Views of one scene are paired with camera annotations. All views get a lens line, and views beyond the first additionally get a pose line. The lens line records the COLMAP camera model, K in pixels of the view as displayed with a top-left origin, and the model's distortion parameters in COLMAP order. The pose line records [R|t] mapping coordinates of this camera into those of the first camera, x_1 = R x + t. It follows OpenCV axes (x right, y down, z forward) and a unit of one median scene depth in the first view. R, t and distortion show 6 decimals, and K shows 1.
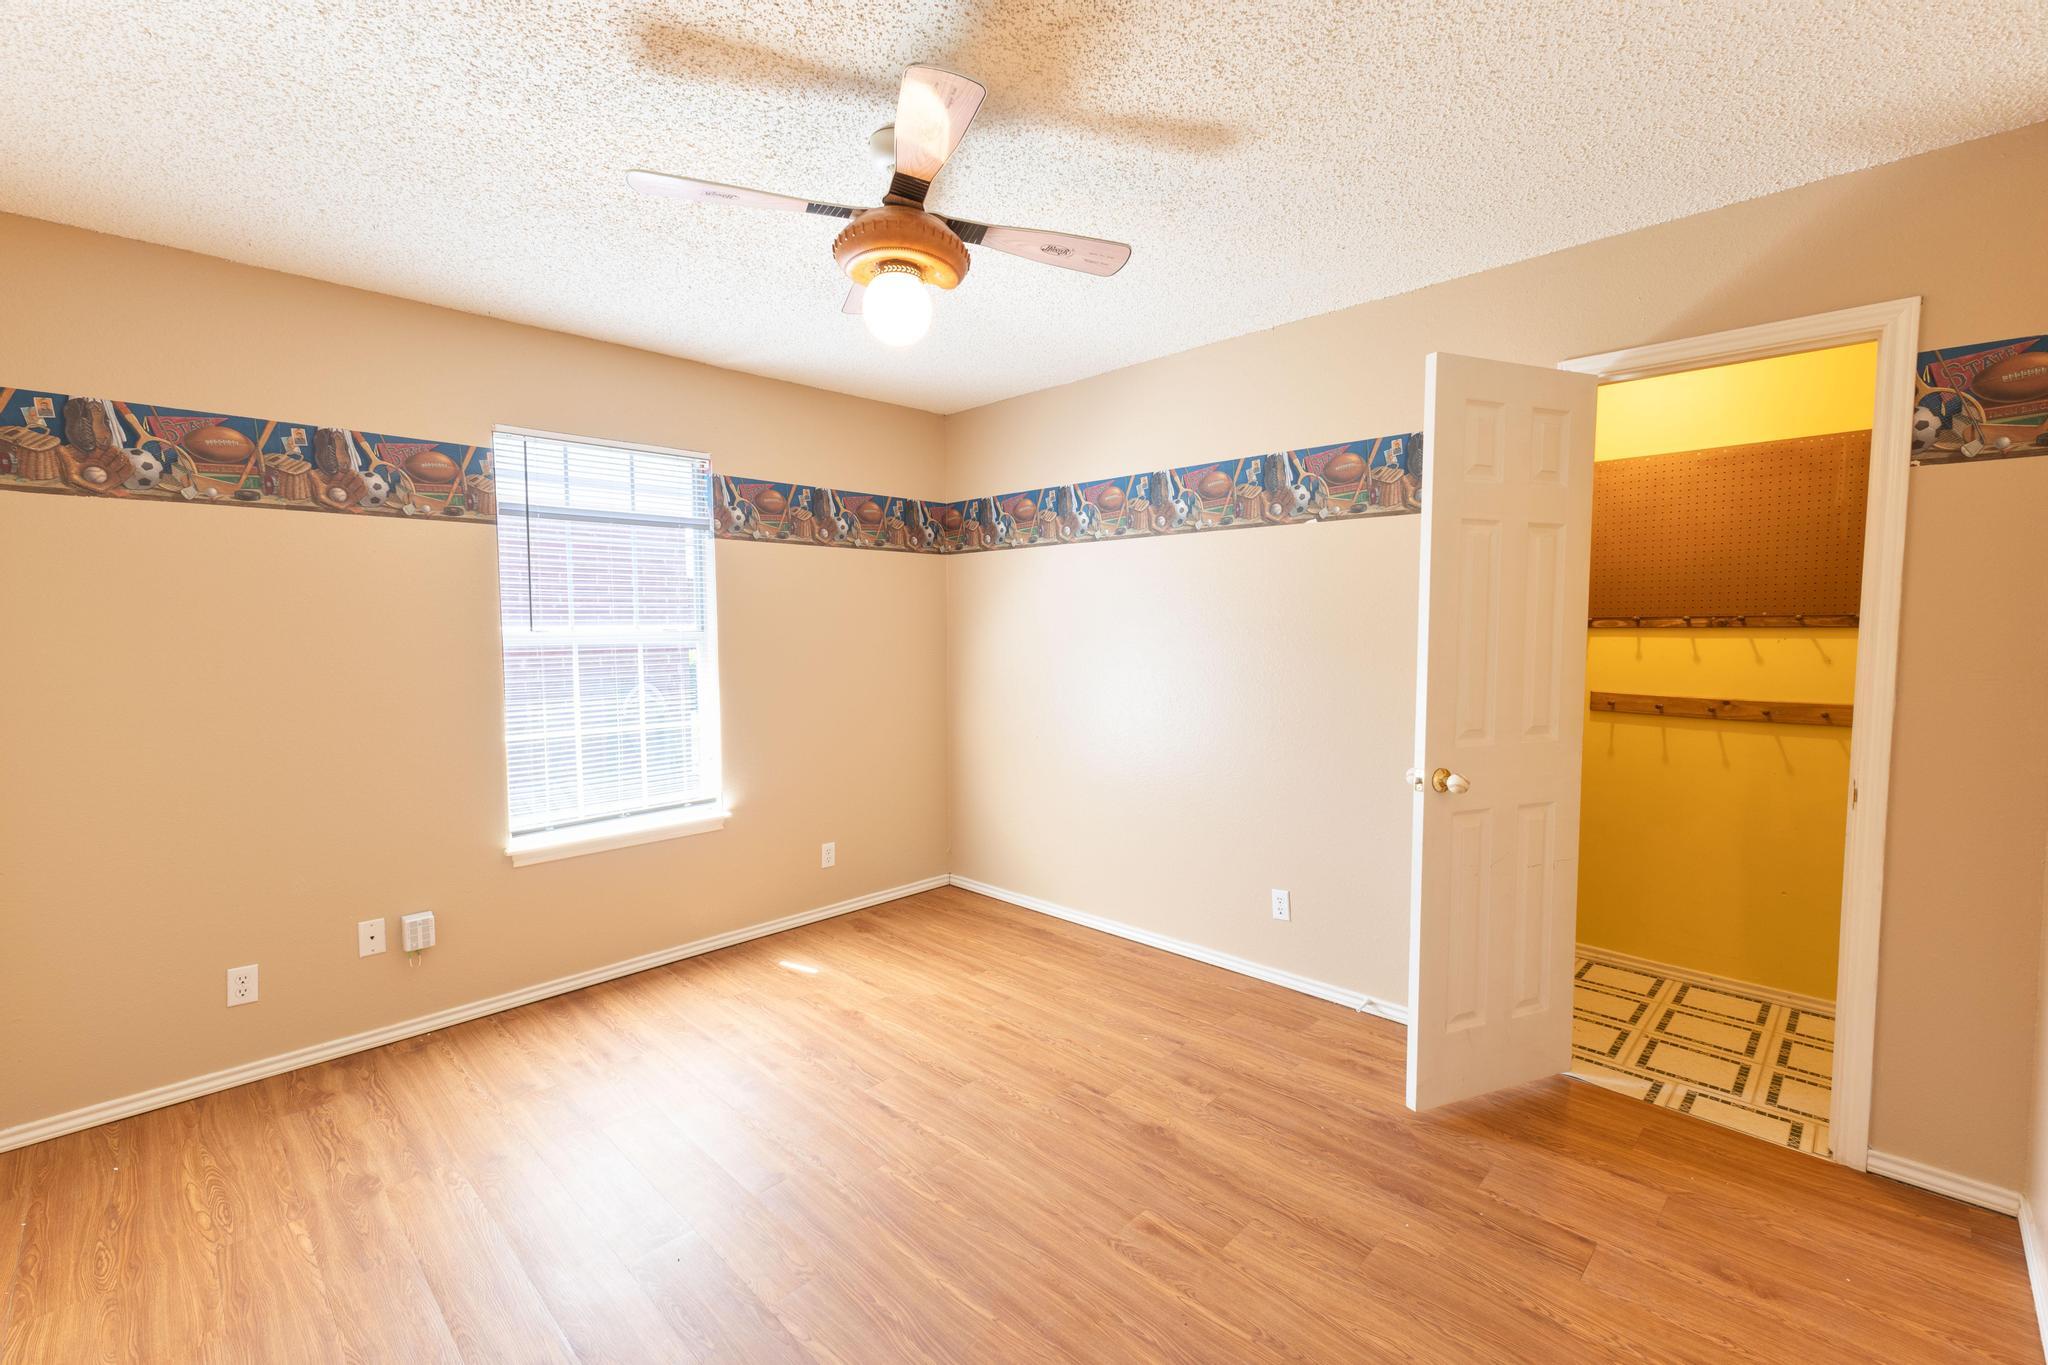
lens RADIAL K [[872.1, 0, 1020.5], [0, 872.1, 680.6], [0, 0, 1]] dist [0.003396, -0.000060]
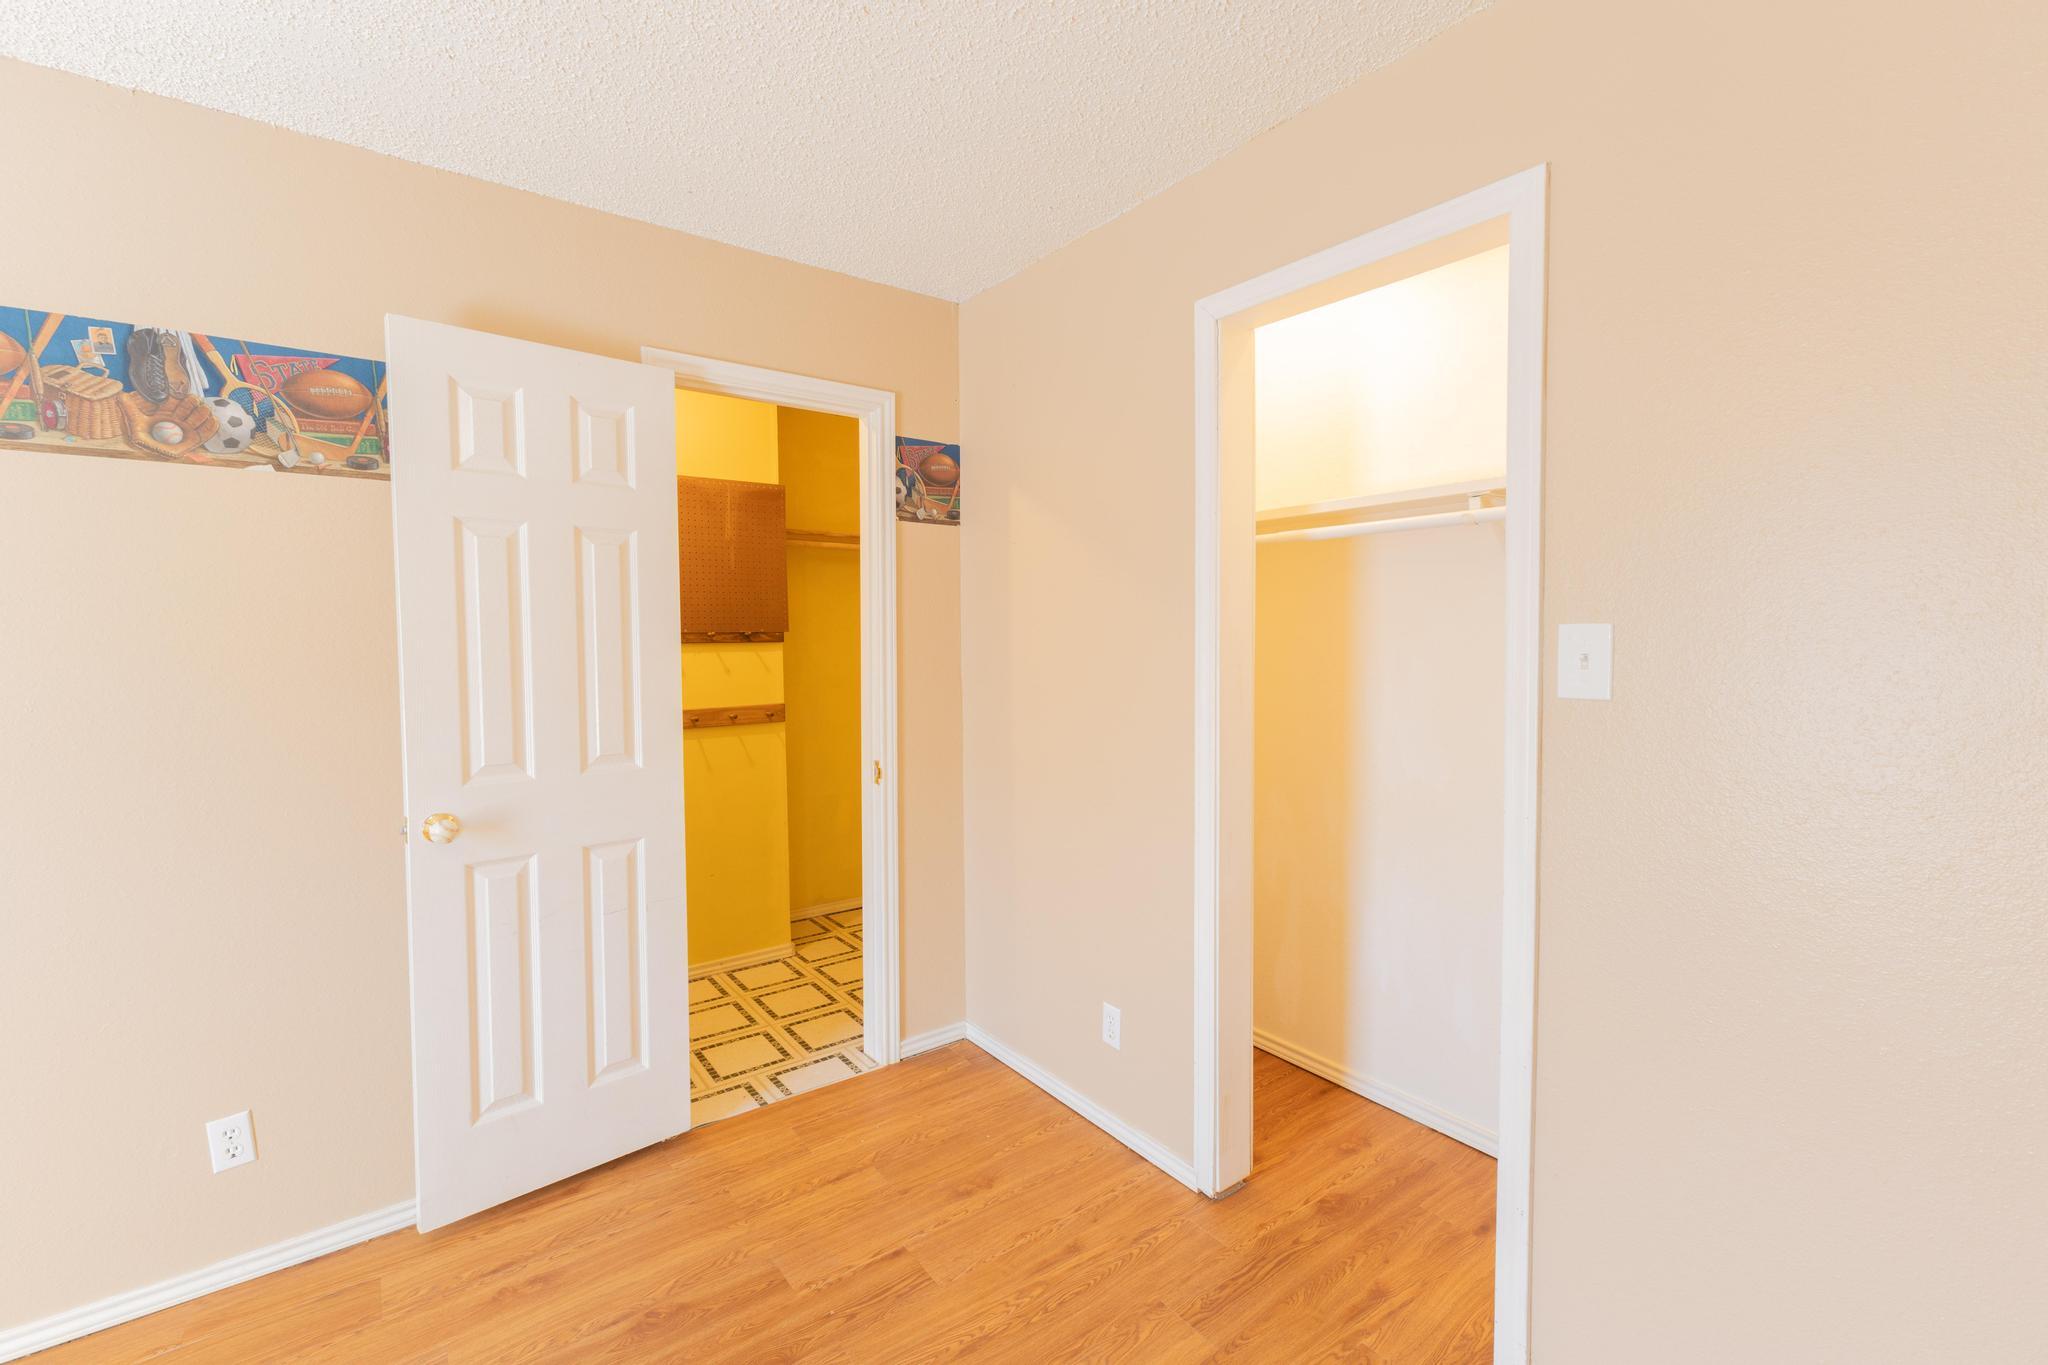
lens RADIAL K [[872.1, 0, 1019.3], [0, 872.1, 673.1], [0, 0, 1]] dist [0.003396, -0.000060]
pose [[0.142717, -0.039611, 0.988971, -0.246142], [0.071916, 0.996973, 0.029553, -0.033381], [-0.987147, 0.066905, 0.145134, 0.560872]]
